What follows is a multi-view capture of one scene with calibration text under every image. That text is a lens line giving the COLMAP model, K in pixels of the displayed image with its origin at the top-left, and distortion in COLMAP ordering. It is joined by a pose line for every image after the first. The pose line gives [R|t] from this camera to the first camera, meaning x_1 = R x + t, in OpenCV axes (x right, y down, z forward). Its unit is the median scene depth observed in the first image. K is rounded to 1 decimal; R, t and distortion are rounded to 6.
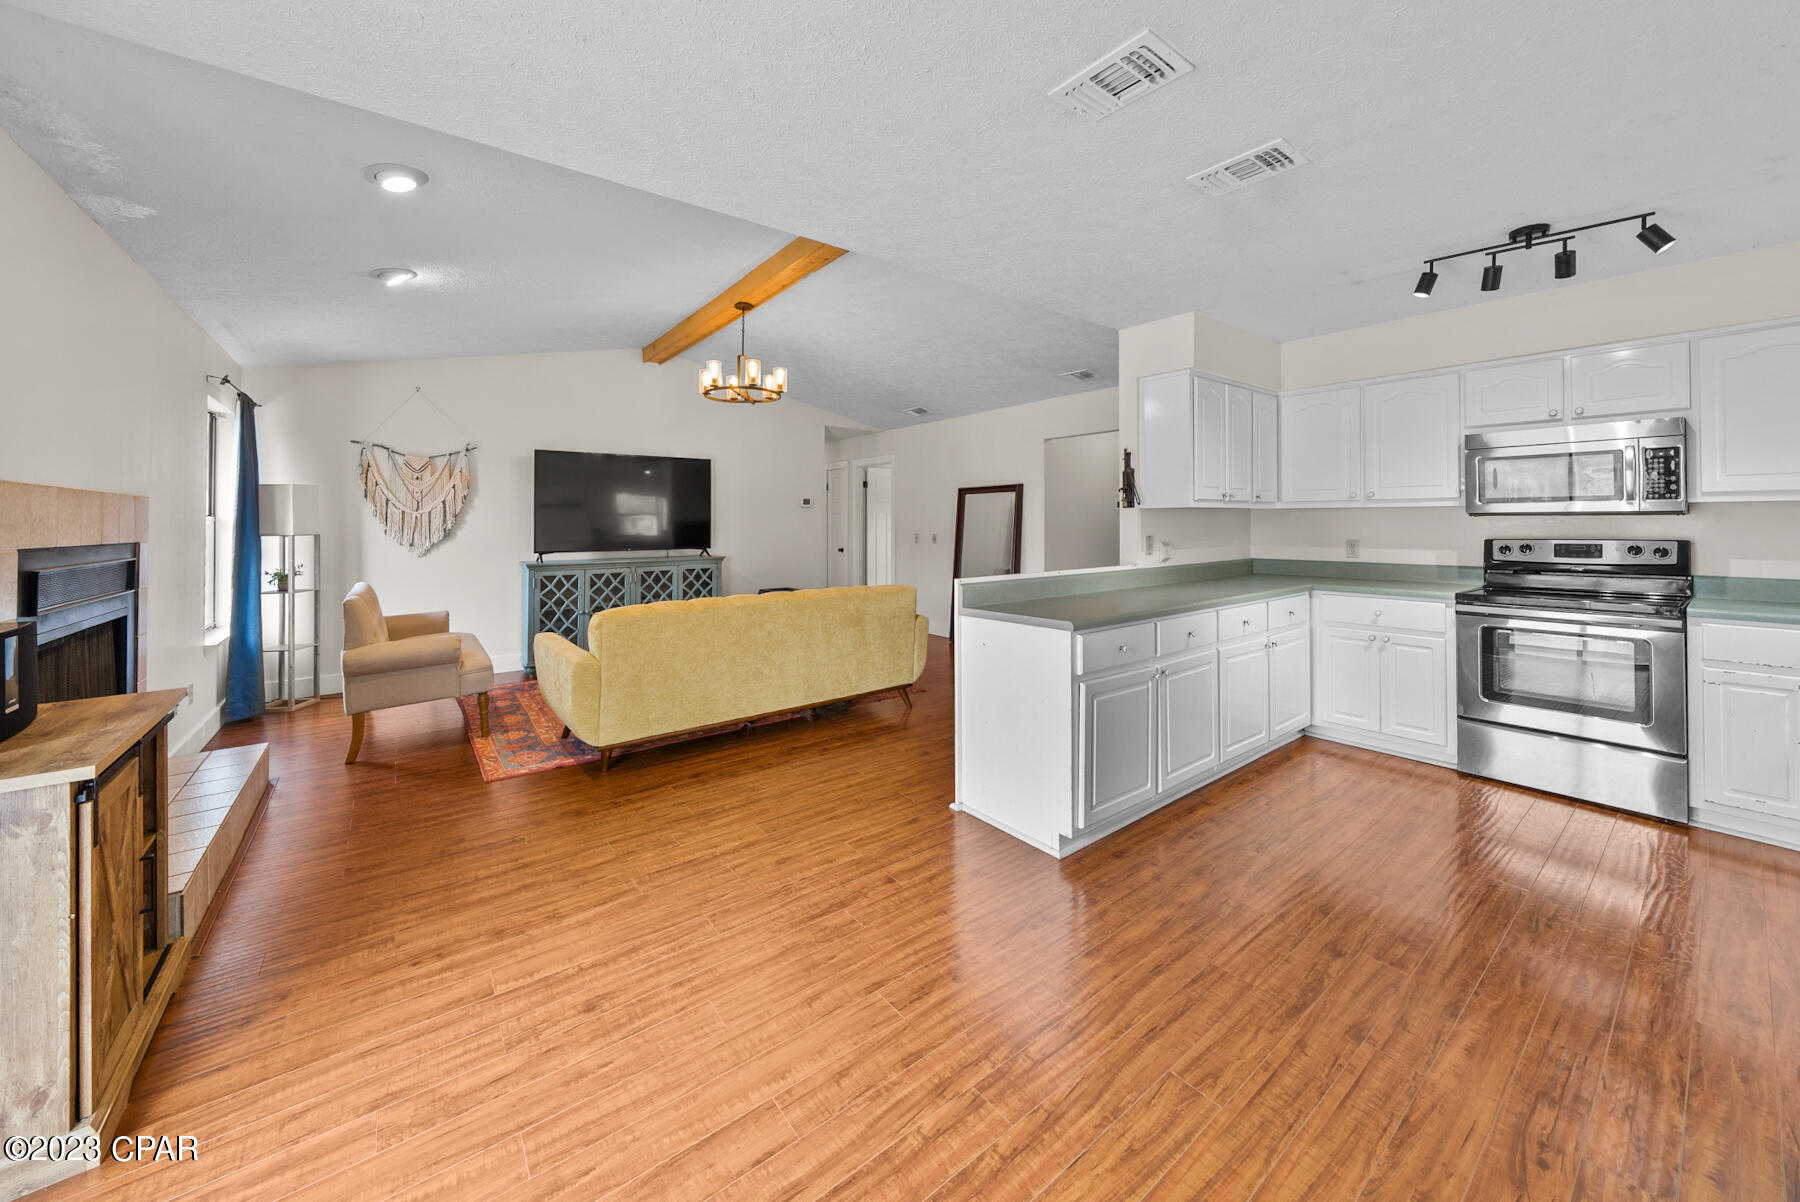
lens RADIAL K [[647.6, 0, 901.4], [0, 647.6, 517.5], [0, 0, 1]] dist [-0.000221, -0.000045]
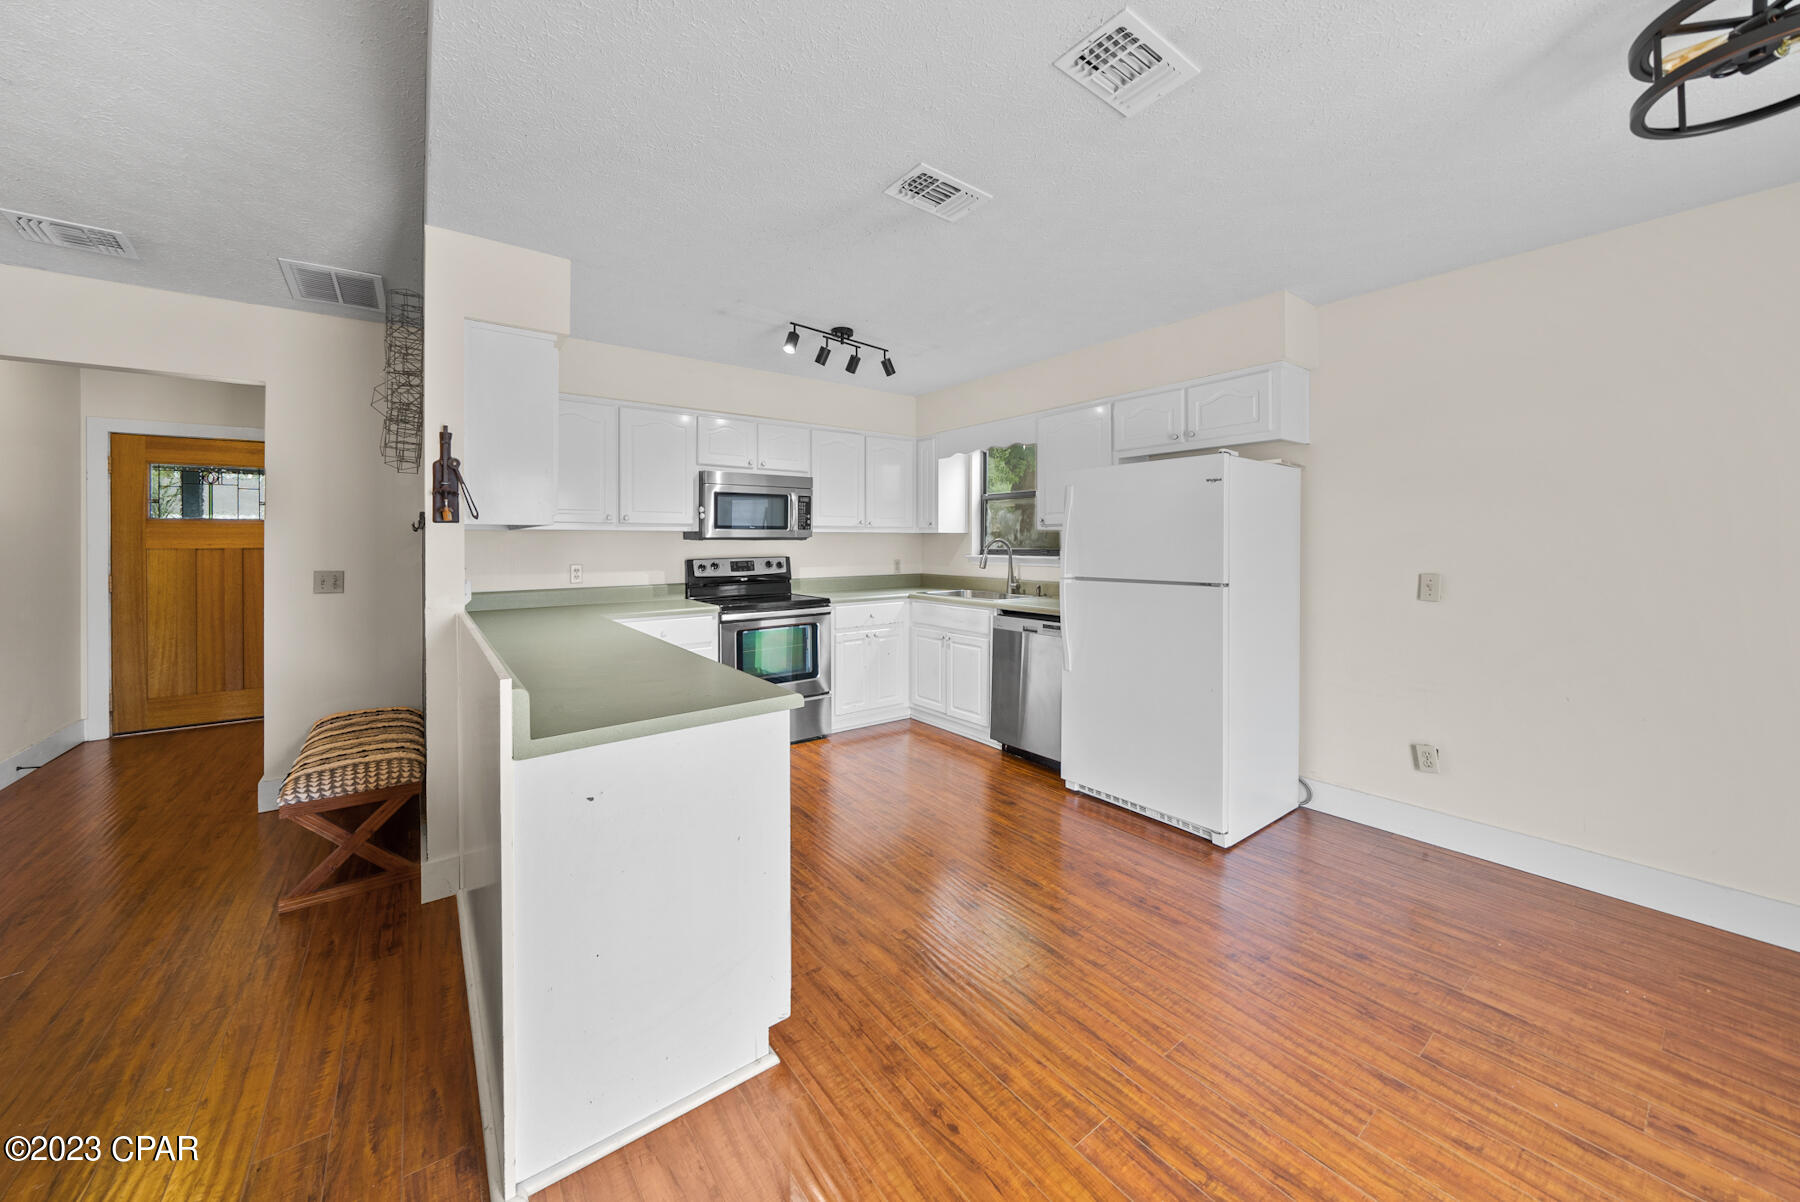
lens RADIAL K [[646.0, 0, 902.5], [0, 646.0, 549.7], [0, 0, 1]] dist [-0.001460, -0.000108]
pose [[0.009781, -0.005816, 0.999935, -0.372726], [-0.006883, 0.999959, 0.005884, 0.008282], [-0.999928, -0.006940, 0.009740, 0.817130]]
